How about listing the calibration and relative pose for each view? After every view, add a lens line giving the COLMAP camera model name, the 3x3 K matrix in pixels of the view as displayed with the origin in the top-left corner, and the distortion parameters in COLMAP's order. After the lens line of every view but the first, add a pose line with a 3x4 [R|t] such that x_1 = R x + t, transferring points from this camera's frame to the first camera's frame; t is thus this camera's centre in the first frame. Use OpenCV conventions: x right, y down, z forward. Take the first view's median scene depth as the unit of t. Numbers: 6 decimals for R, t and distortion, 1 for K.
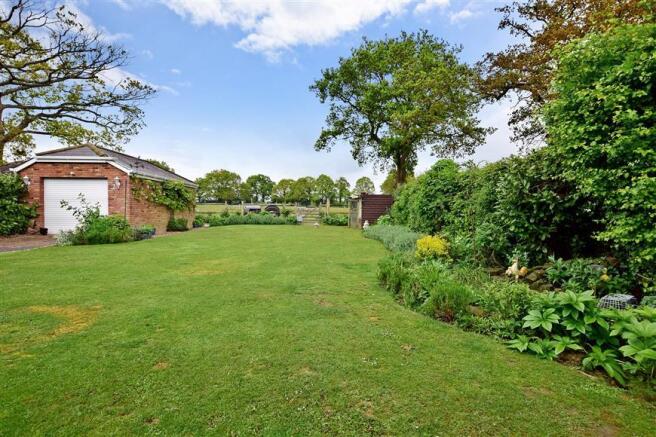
lens RADIAL K [[342.8, 0, 330.3], [0, 342.8, 221.3], [0, 0, 1]] dist [-0.006250, -0.000841]
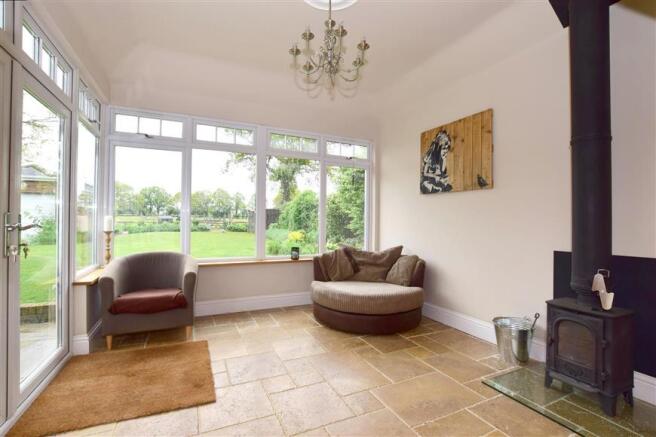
lens RADIAL K [[301.5, 0, 327.0], [0, 301.5, 221.4], [0, 0, 1]] dist [-0.002309, -0.000170]
pose [[0.948434, -0.001894, 0.316969, -0.022357], [0.011972, 0.999483, -0.029852, 0.009840], [-0.316749, 0.032107, 0.947966, -0.185384]]
